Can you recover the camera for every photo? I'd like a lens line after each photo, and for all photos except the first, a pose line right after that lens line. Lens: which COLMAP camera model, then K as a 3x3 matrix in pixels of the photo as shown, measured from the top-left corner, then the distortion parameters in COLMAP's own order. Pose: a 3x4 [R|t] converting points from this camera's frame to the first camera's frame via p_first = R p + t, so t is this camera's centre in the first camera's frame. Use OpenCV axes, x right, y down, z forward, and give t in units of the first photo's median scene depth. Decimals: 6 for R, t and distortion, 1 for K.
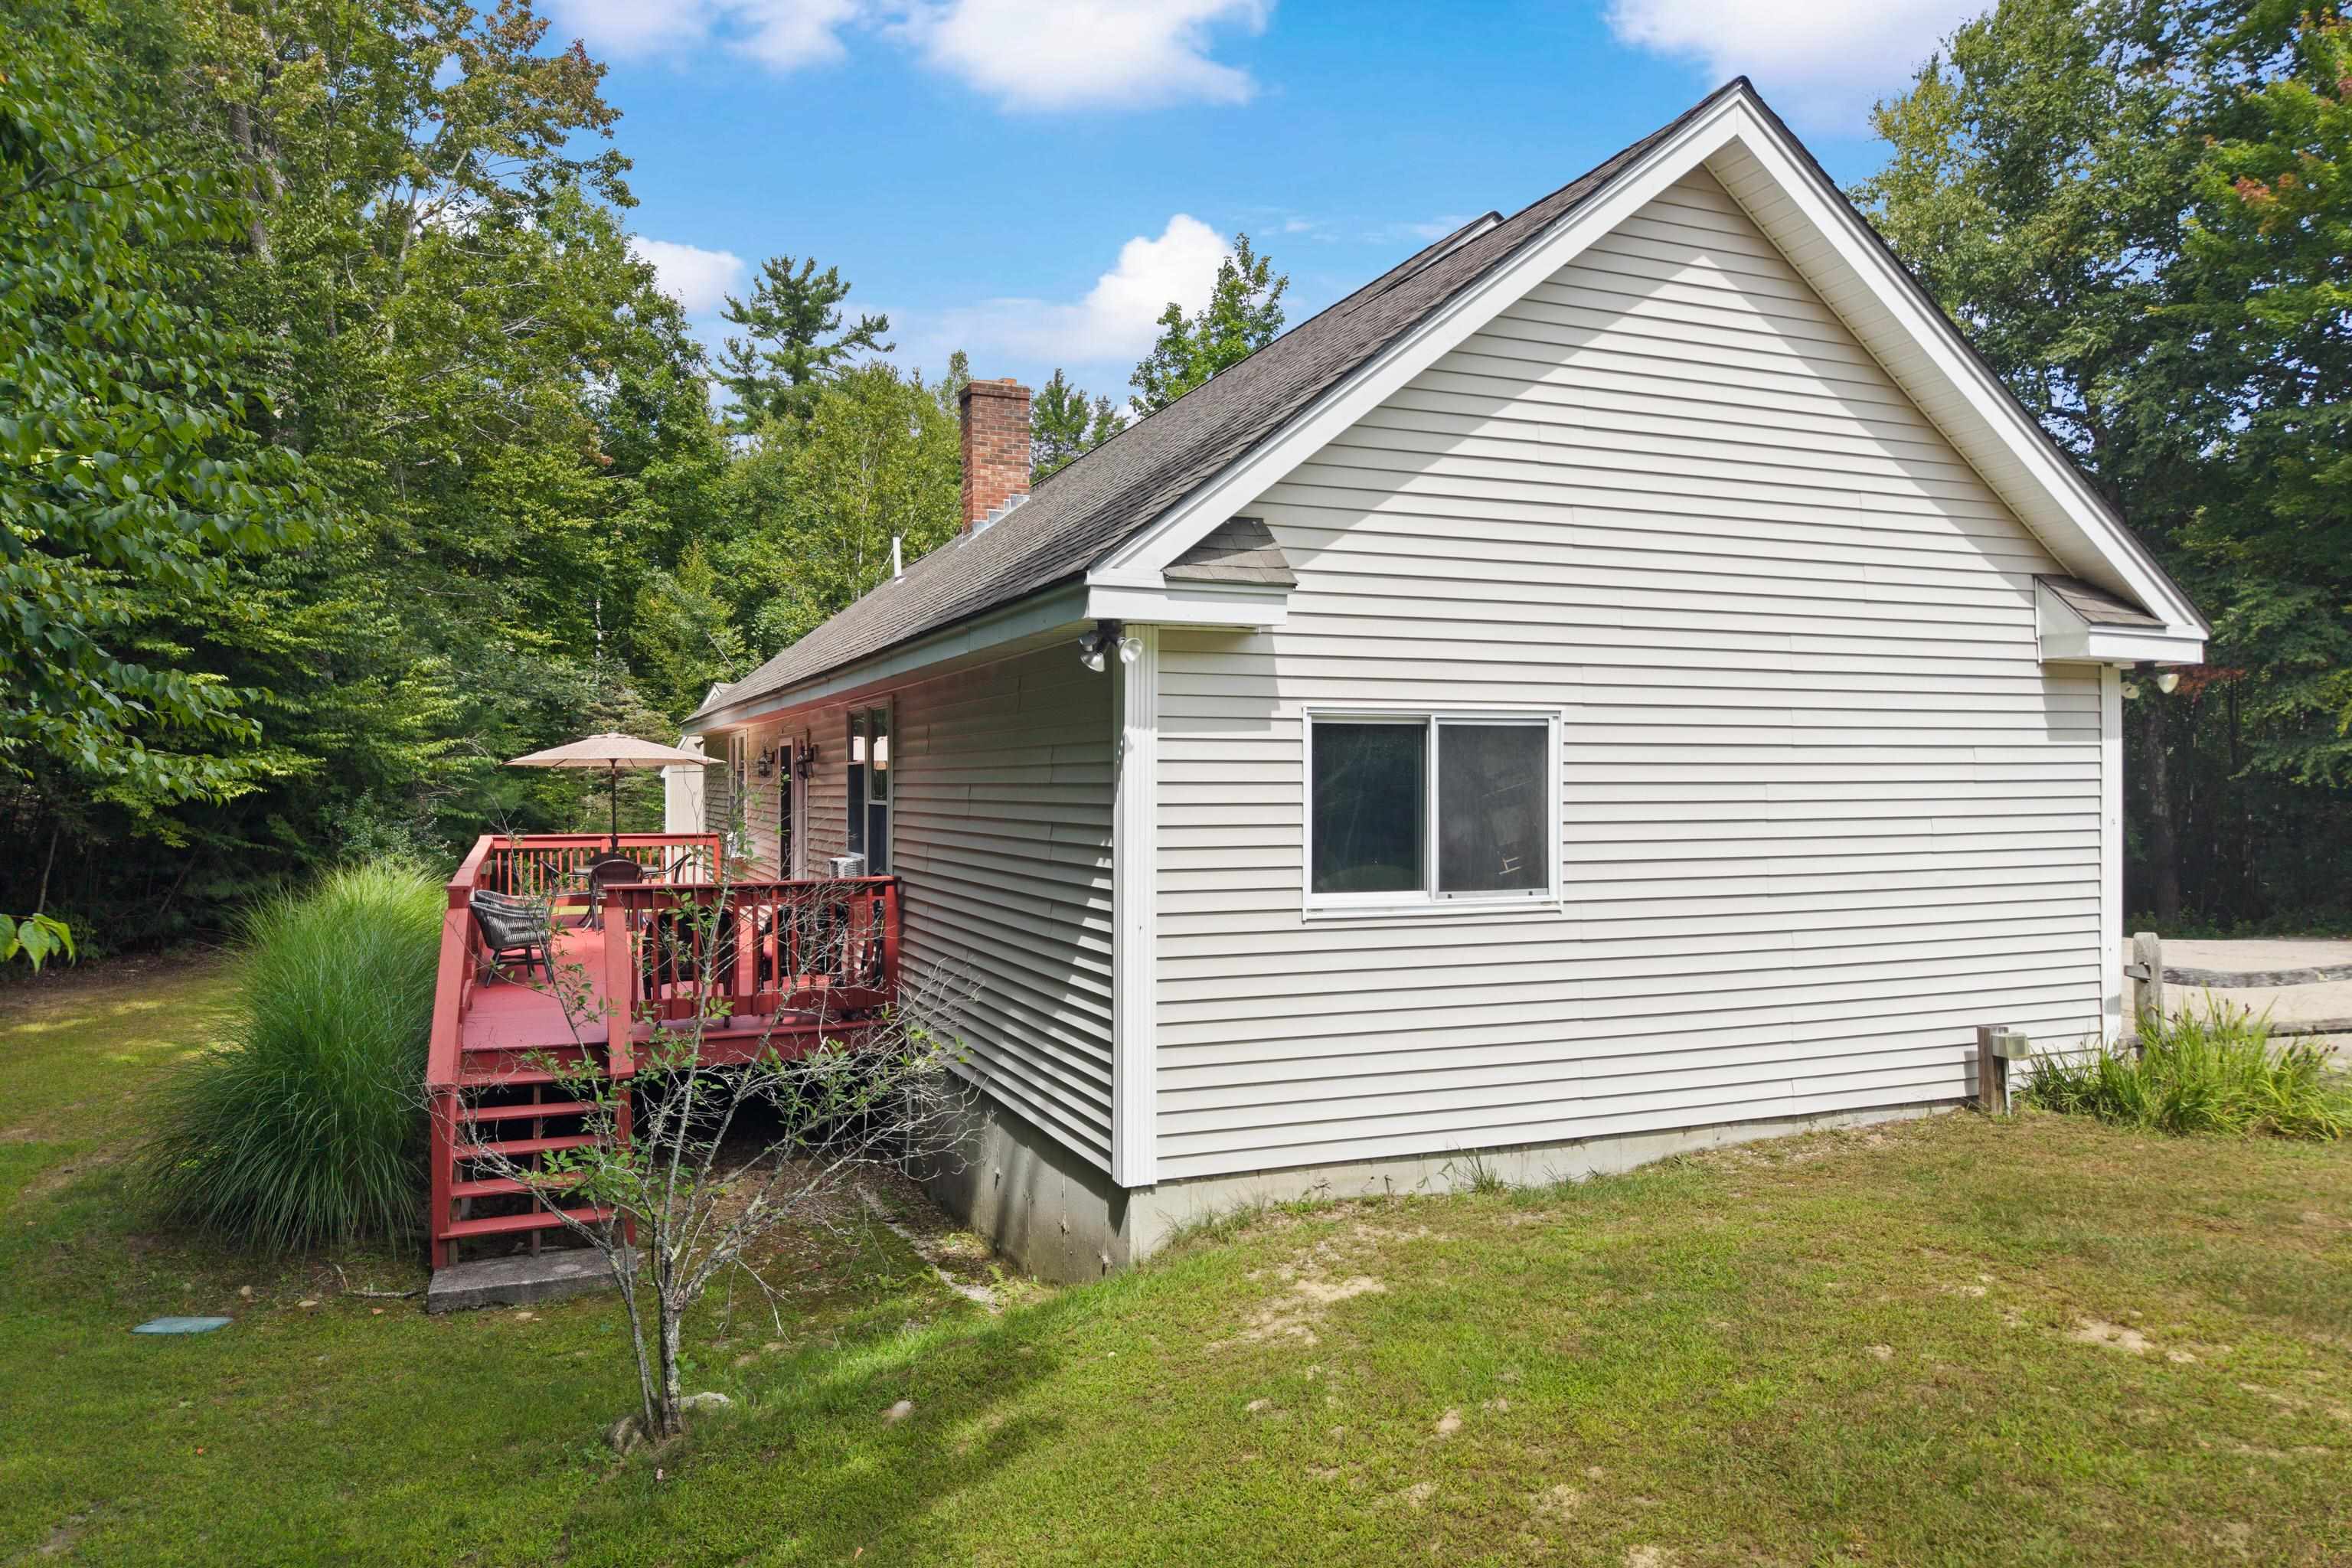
lens RADIAL K [[1587.7, 0, 1176.6], [0, 1587.7, 772.8], [0, 0, 1]] dist [0.021529, -0.023333]
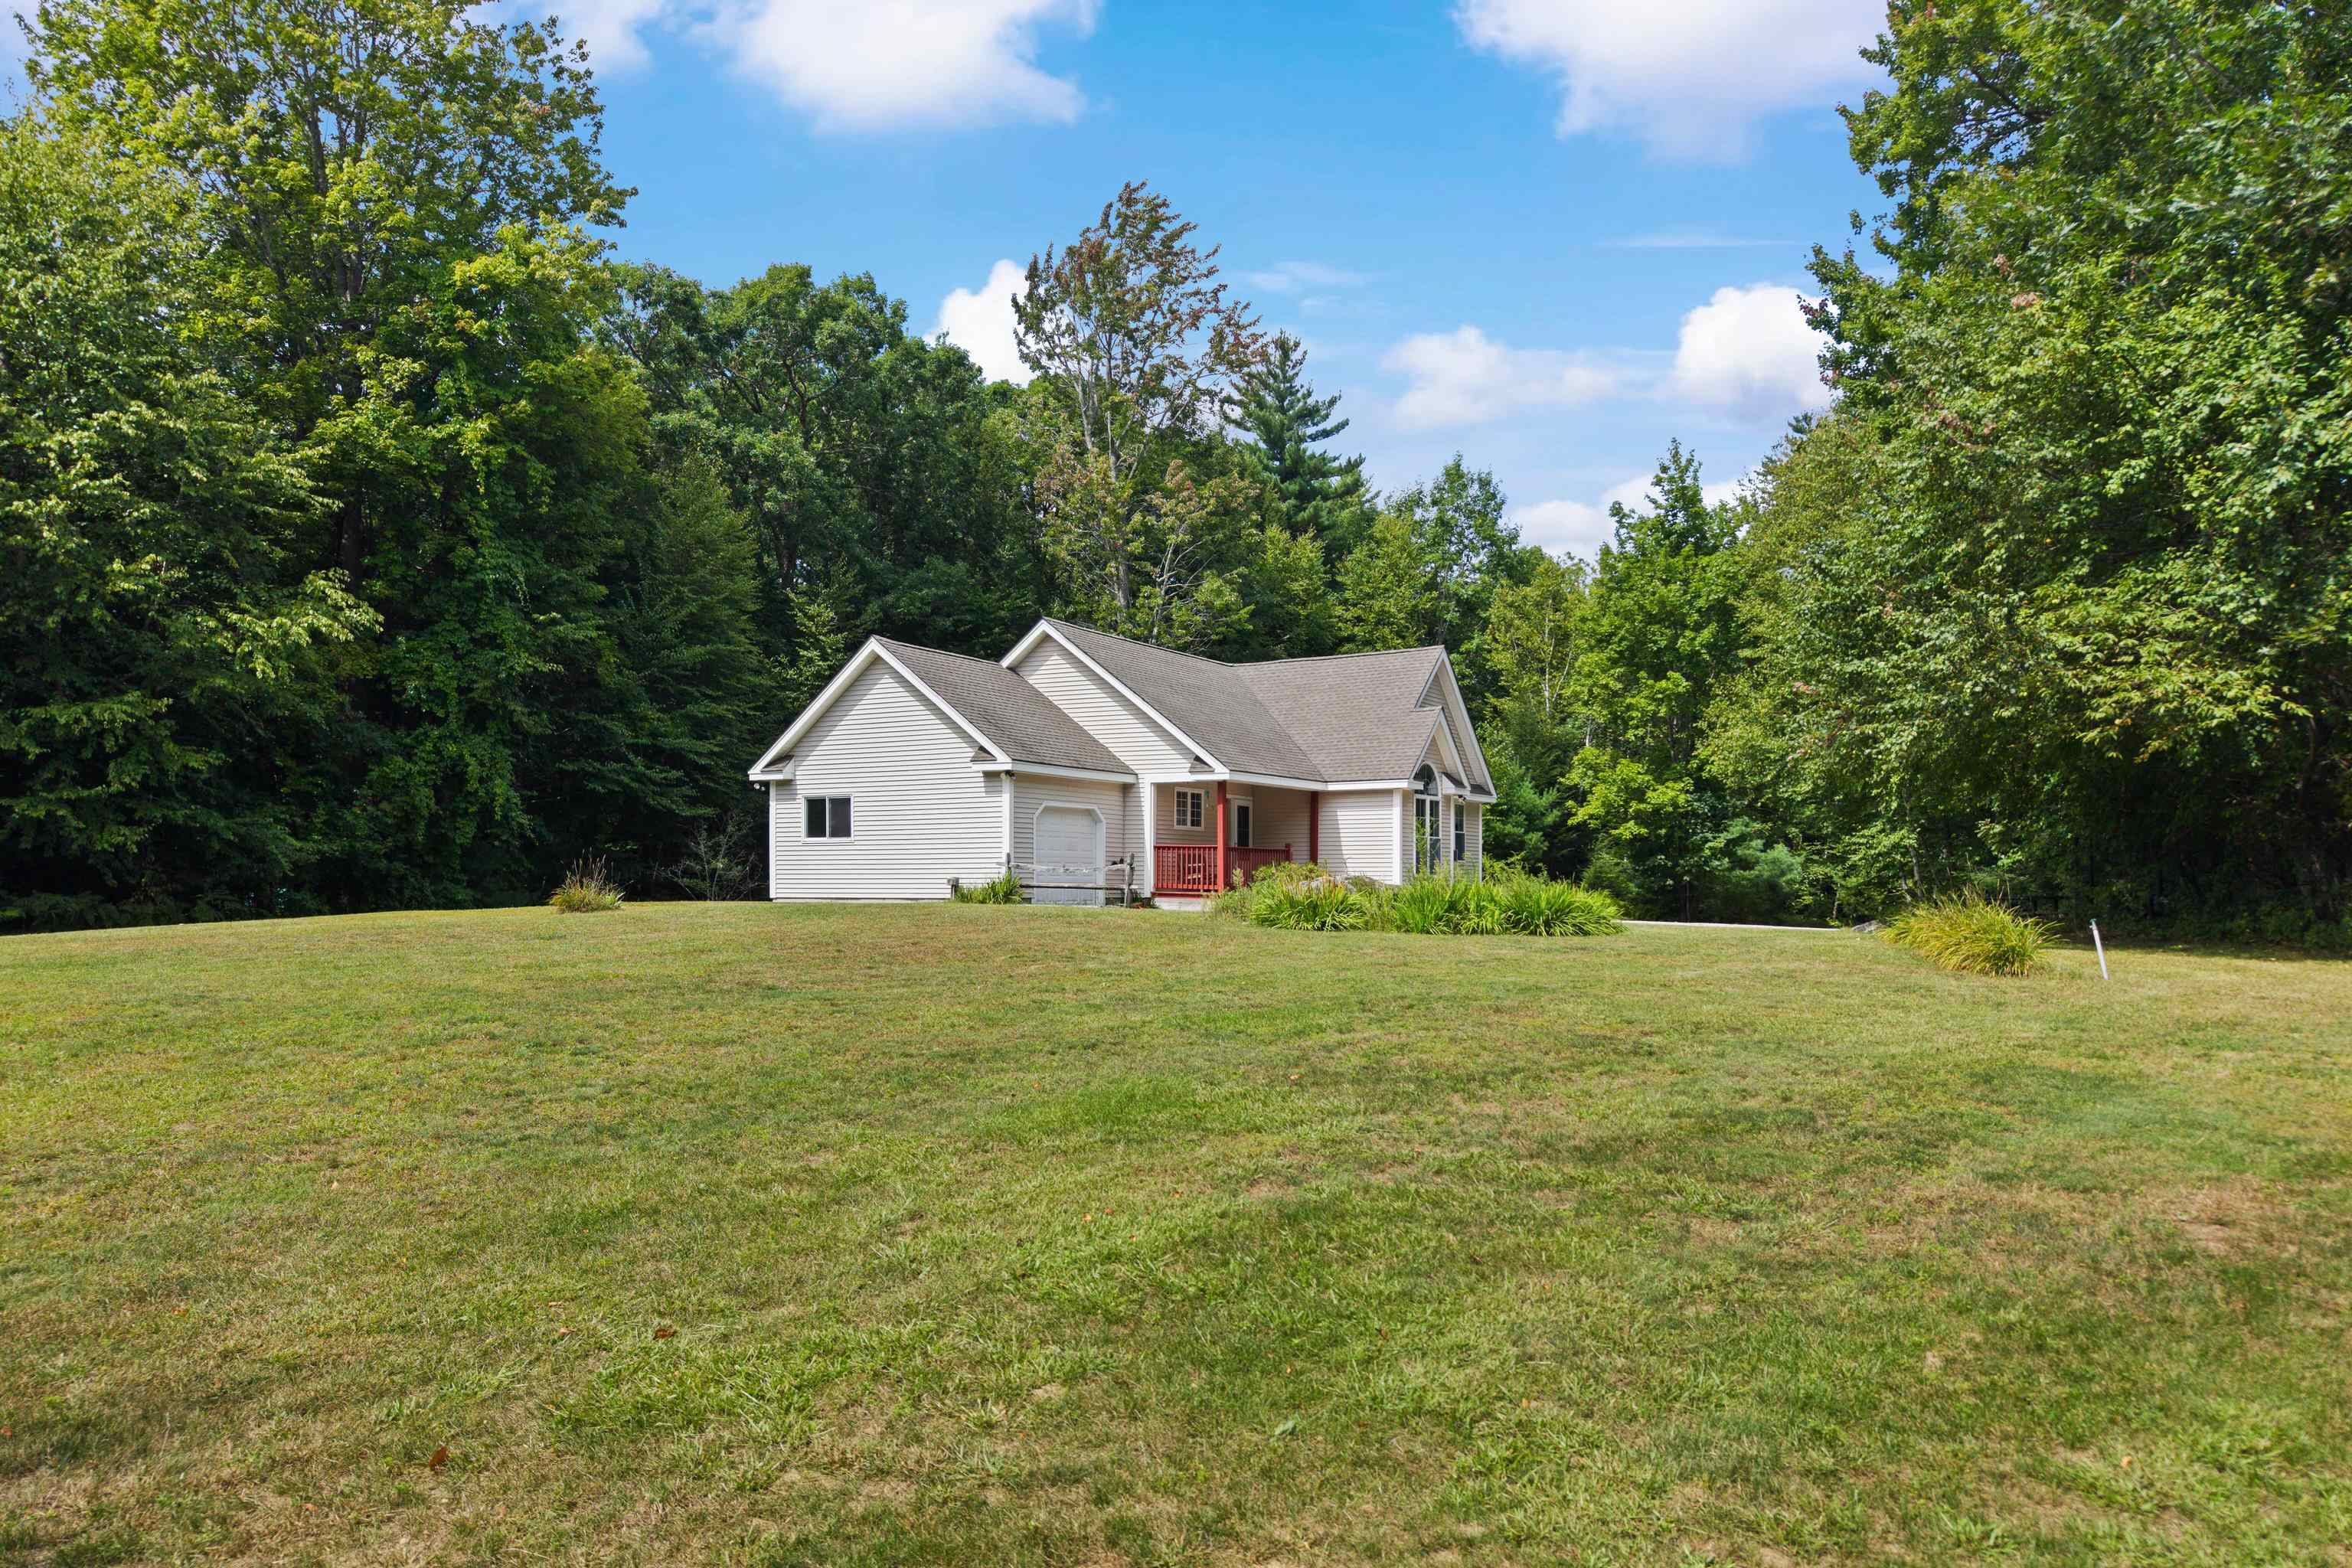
lens RADIAL K [[1587.7, 0, 1171.9], [0, 1587.7, 893.7], [0, 0, 1]] dist [0.021529, -0.023333]
pose [[0.587568, 0.006538, -0.809148, 3.605368], [0.003480, 0.999938, 0.010607, 0.158564], [0.809167, -0.009048, 0.587509, -0.664995]]
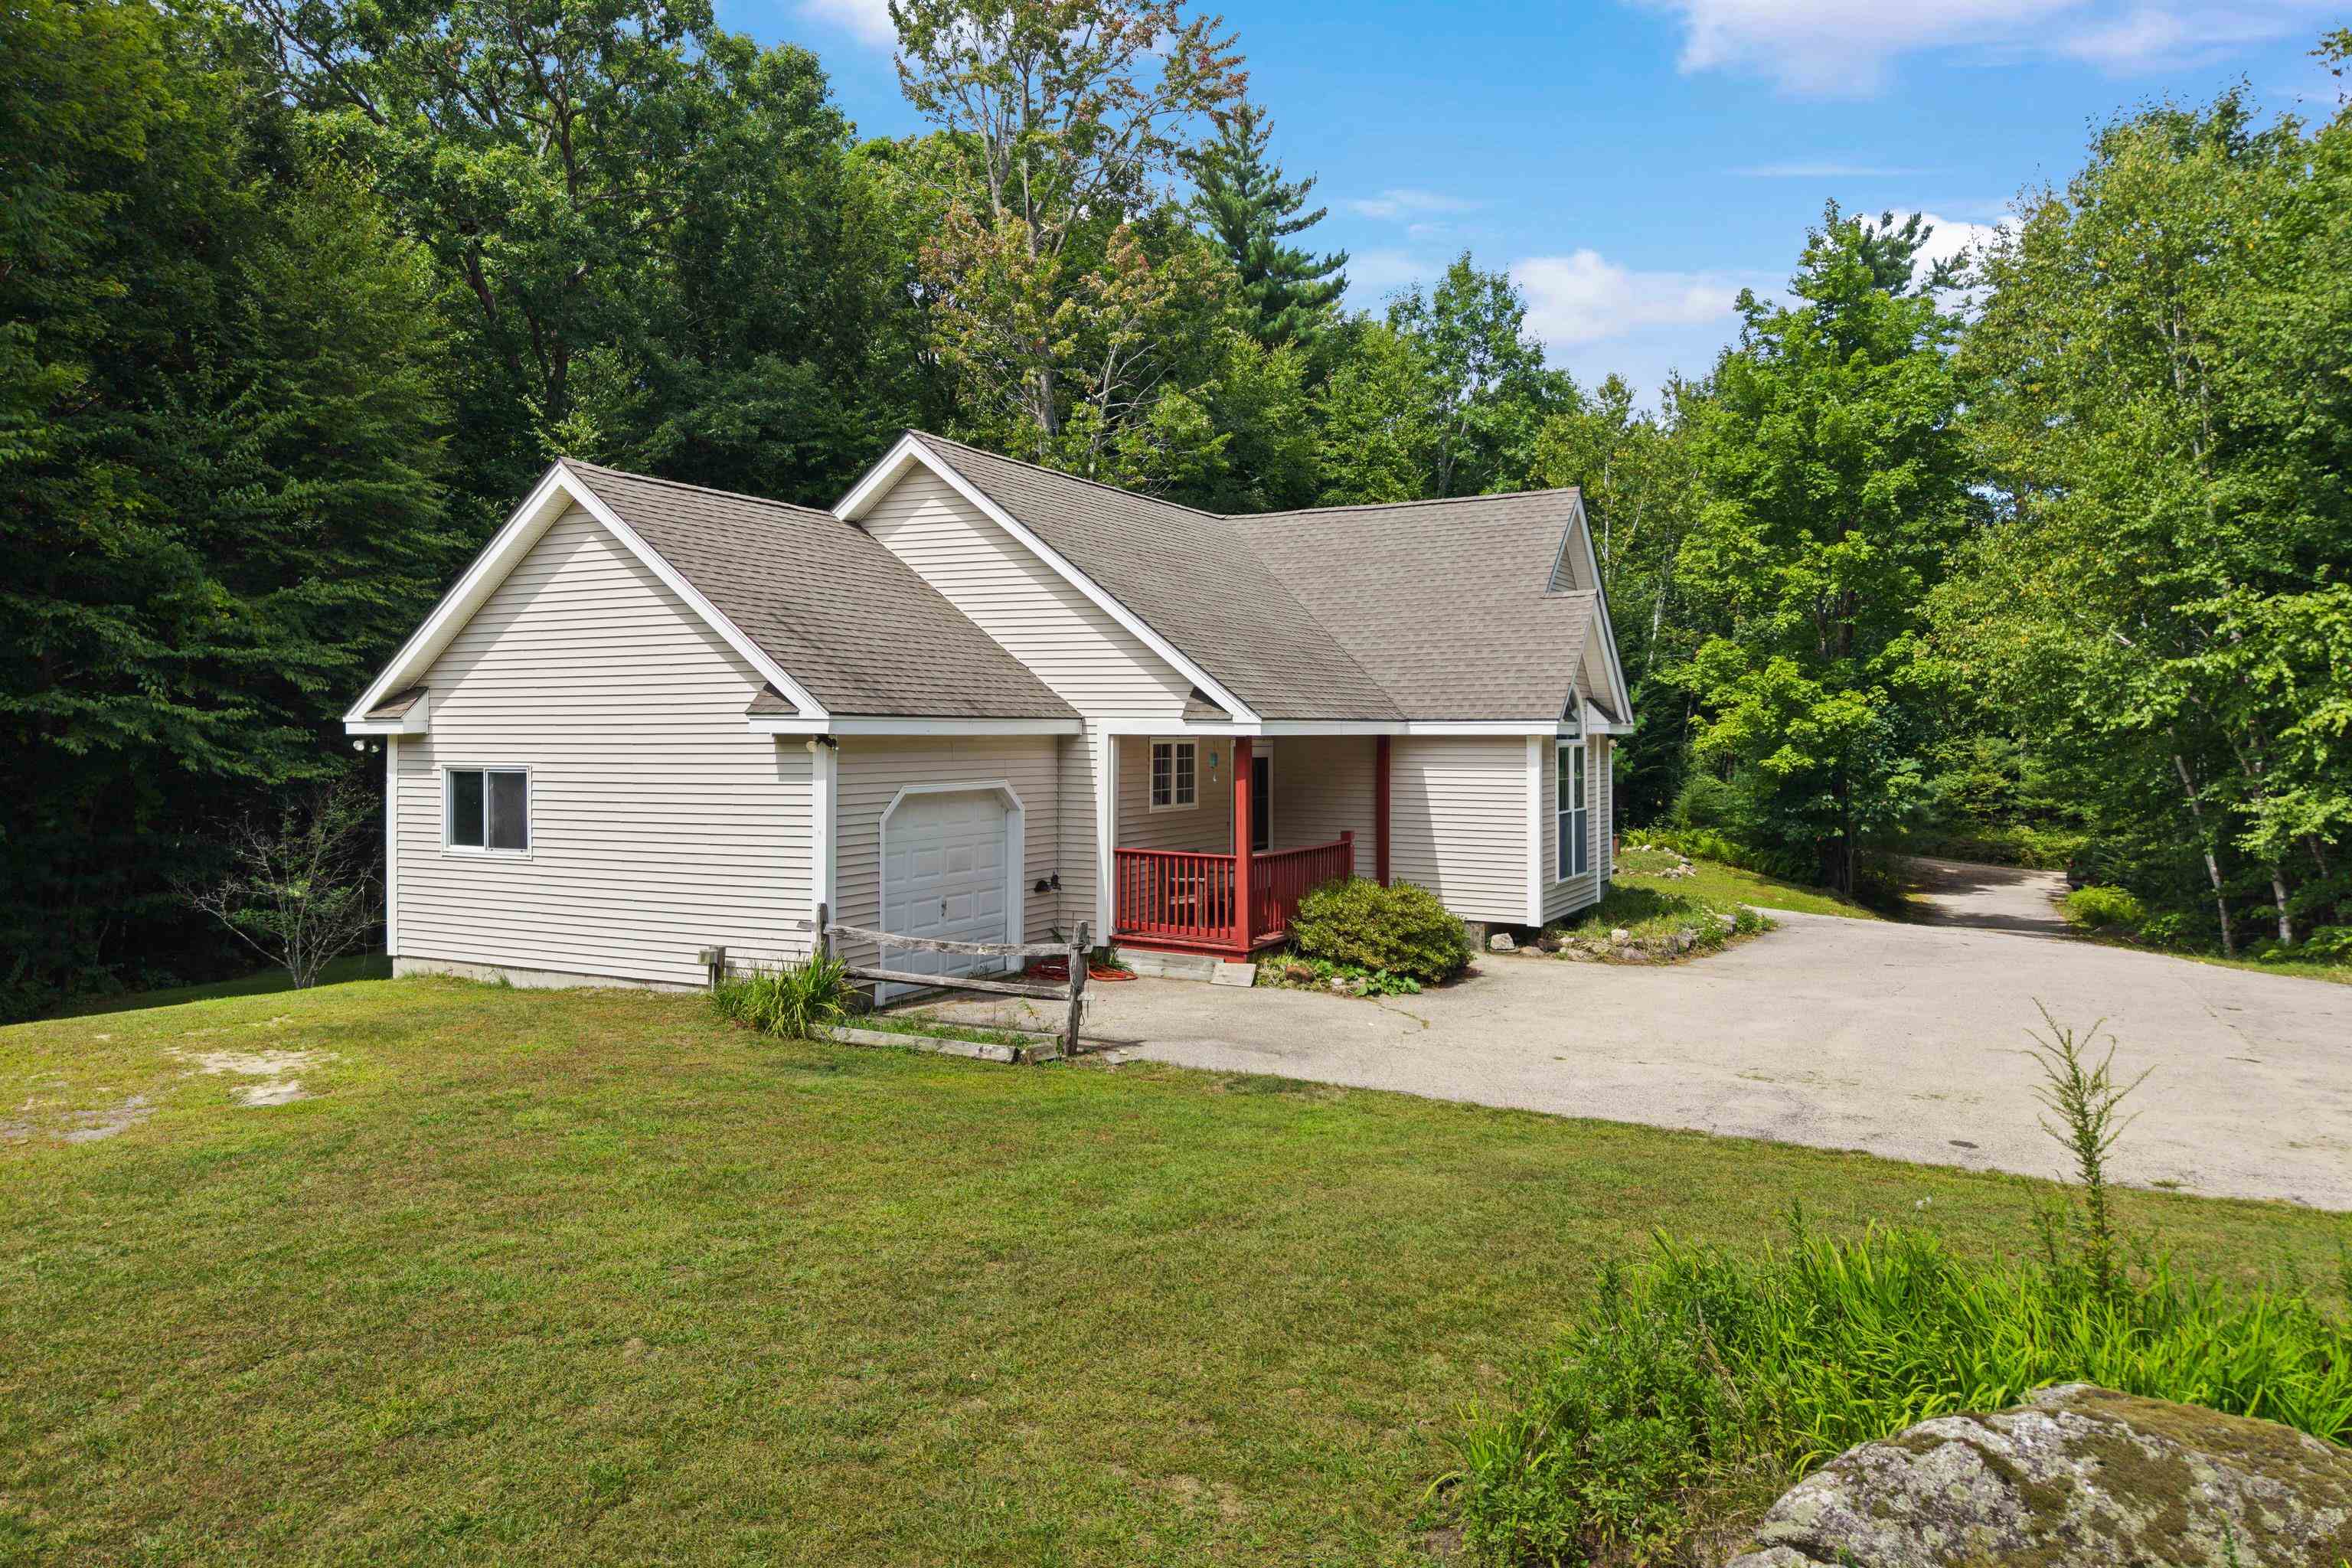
lens RADIAL K [[1587.7, 0, 1172.5], [0, 1587.7, 730.2], [0, 0, 1]] dist [0.021529, -0.023333]
pose [[0.630394, -0.000696, -0.776275, 2.155647], [0.005267, 0.999980, 0.003381, -0.079090], [0.776258, -0.006220, 0.630385, 0.292515]]
